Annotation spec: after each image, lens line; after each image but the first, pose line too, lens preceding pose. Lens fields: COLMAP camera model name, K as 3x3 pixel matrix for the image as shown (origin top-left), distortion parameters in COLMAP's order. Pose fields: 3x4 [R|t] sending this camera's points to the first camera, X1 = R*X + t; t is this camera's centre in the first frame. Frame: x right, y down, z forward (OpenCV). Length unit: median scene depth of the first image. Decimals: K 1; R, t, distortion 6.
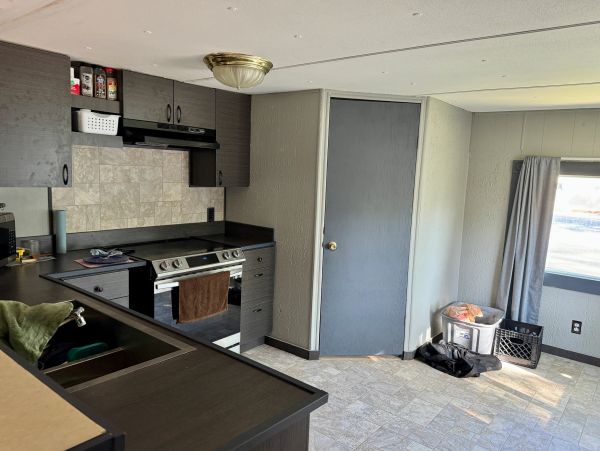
lens RADIAL K [[438.2, 0, 300.8], [0, 438.2, 222.6], [0, 0, 1]] dist [-0.003038, -0.001541]
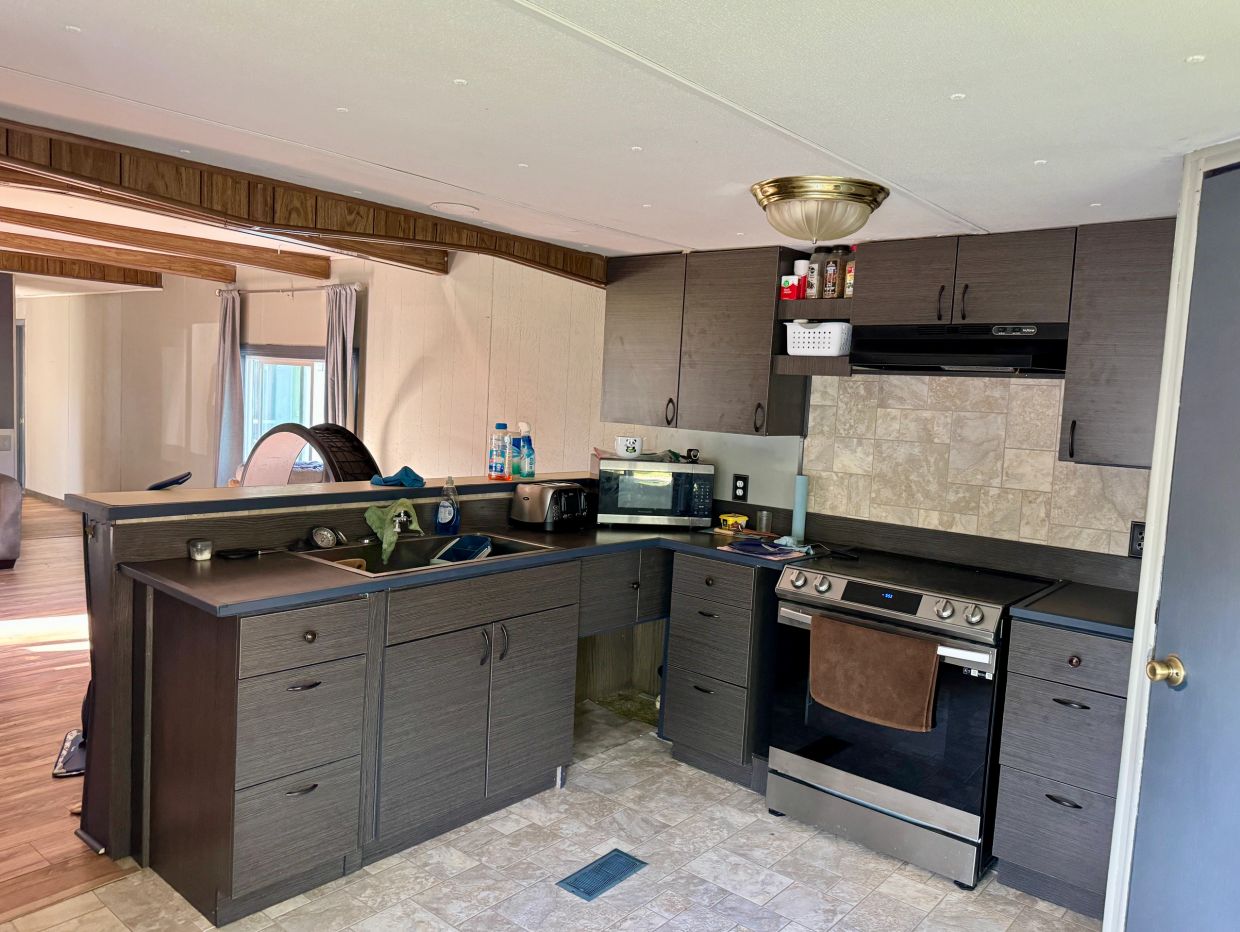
lens RADIAL K [[905.6, 0, 619.8], [0, 905.6, 473.5], [0, 0, 1]] dist [-0.003038, -0.001541]
pose [[-0.021963, 0.046228, -0.998689, 0.742351], [-0.169432, 0.984309, 0.049288, -0.046173], [0.985297, 0.170293, -0.013786, 0.675352]]
